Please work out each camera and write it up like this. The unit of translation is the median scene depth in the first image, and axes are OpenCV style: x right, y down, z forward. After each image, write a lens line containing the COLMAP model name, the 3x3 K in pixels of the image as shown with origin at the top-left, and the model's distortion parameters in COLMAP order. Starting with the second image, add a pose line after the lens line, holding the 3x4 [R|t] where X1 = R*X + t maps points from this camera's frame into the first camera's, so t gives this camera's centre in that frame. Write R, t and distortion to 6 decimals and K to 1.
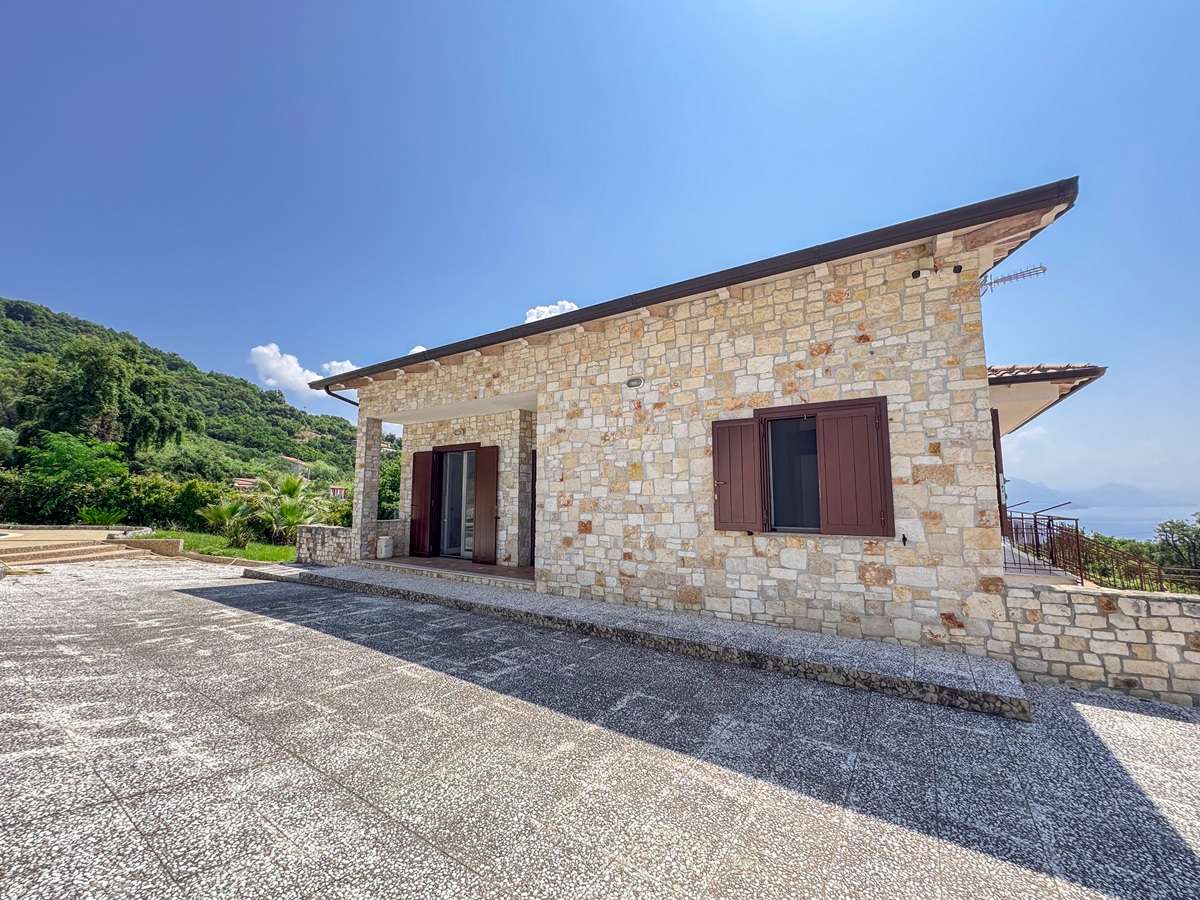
lens RADIAL K [[477.6, 0, 600.2], [0, 477.6, 450.3], [0, 0, 1]] dist [-0.001309, -0.000166]
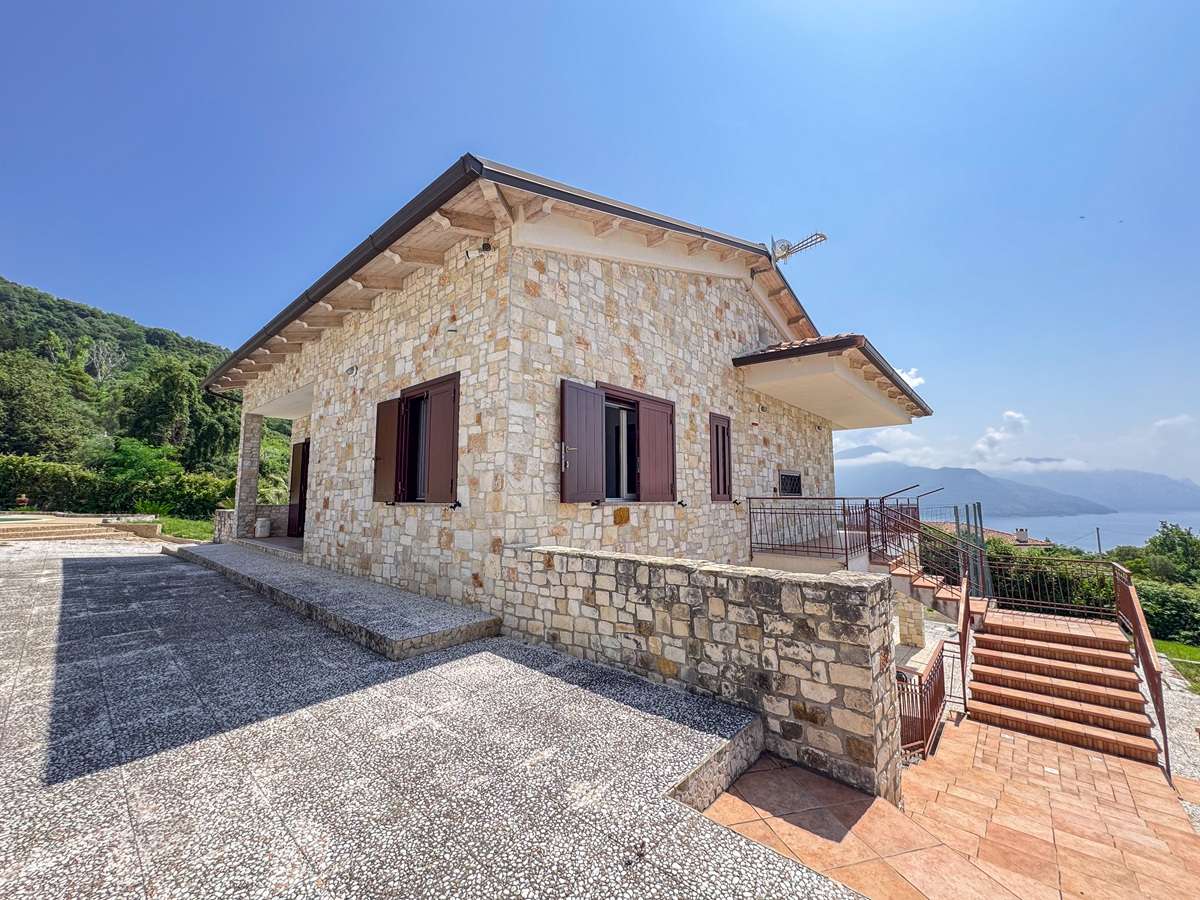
lens RADIAL K [[477.6, 0, 598.2], [0, 477.6, 450.6], [0, 0, 1]] dist [-0.001309, -0.000166]
pose [[0.989573, -0.015528, -0.143190, 0.924687], [0.015874, 0.999873, 0.001277, 0.058180], [0.143152, -0.003536, 0.989694, -0.005931]]
